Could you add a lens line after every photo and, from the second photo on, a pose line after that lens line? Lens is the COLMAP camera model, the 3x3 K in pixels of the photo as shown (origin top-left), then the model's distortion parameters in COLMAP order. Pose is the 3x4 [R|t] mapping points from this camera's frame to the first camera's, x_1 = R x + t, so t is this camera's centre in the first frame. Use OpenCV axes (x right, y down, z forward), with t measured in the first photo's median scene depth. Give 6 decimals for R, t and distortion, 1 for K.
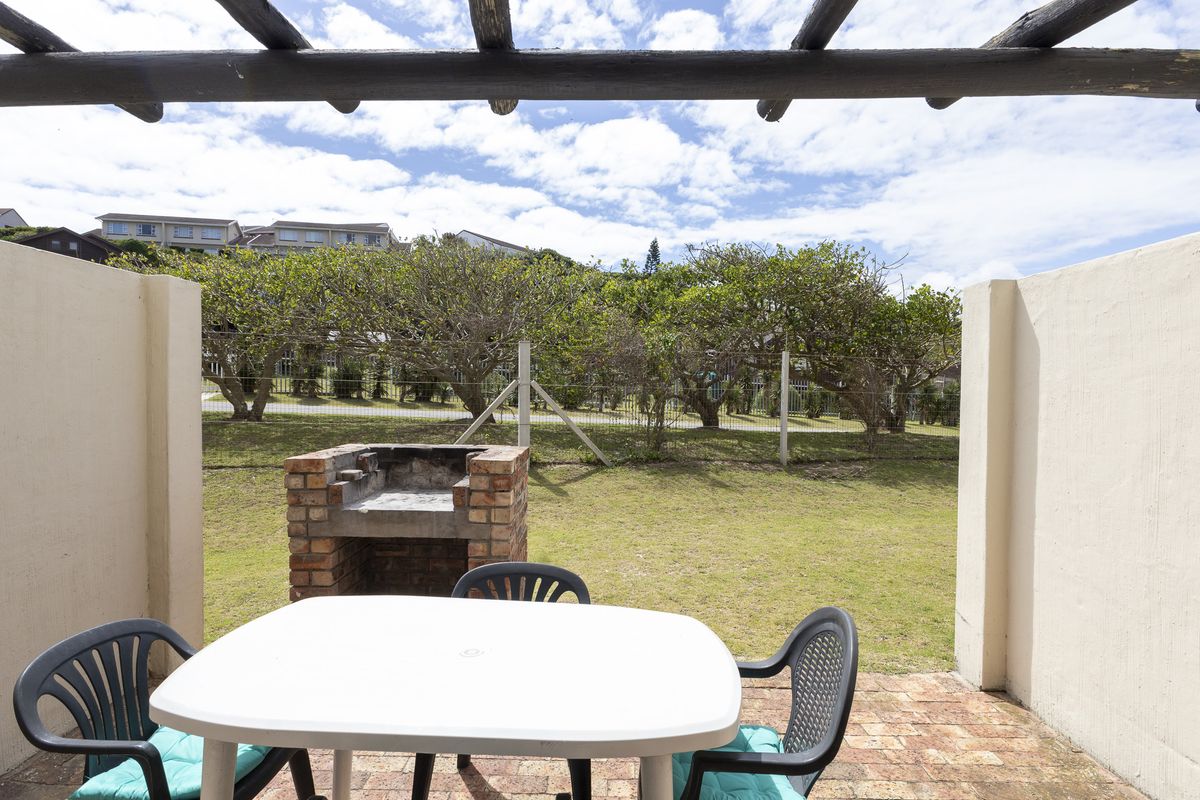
lens RADIAL K [[659.7, 0, 600.0], [0, 659.7, 400.0], [0, 0, 1]] dist [-0.000099, -0.000008]
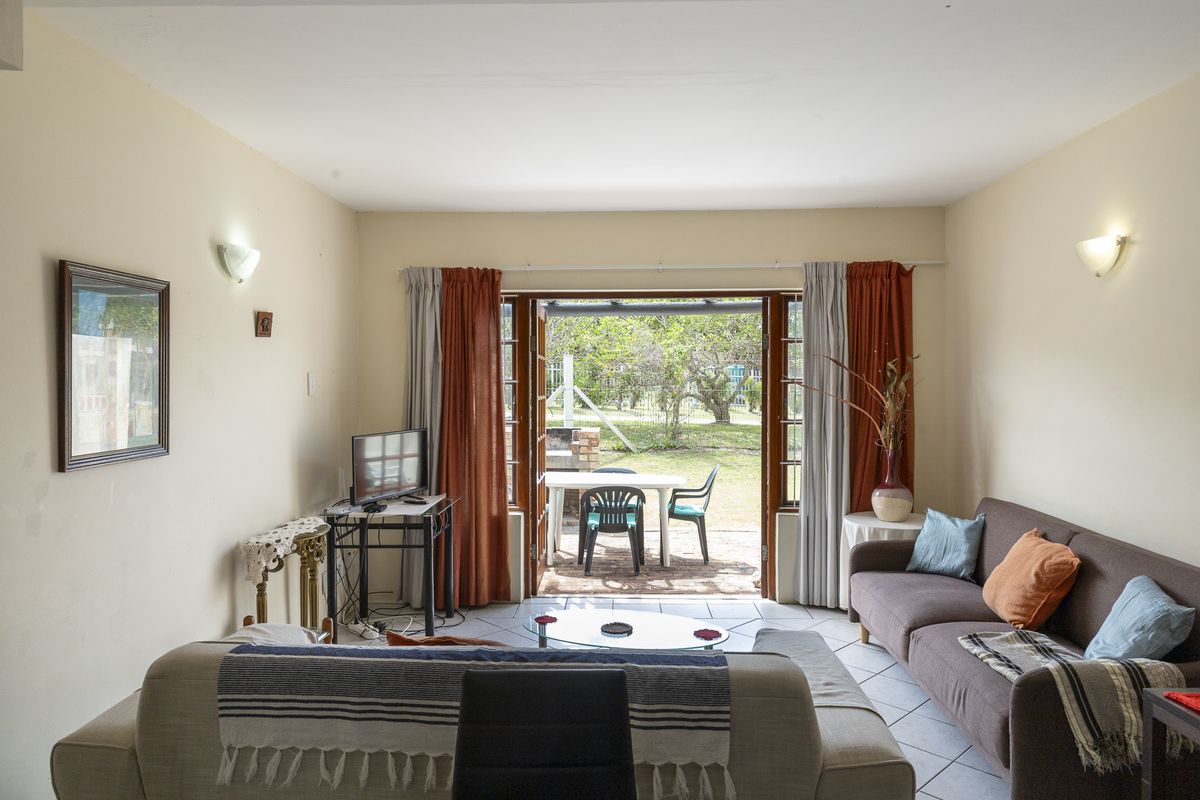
lens RADIAL K [[774.5, 0, 600.0], [0, 774.5, 400.0], [0, 0, 1]] dist [-0.000121, -0.000040]
pose [[0.999774, -0.012648, -0.017111, -0.026621], [0.012710, 0.999913, 0.003541, -0.006157], [0.017064, -0.003758, 0.999847, -0.468148]]
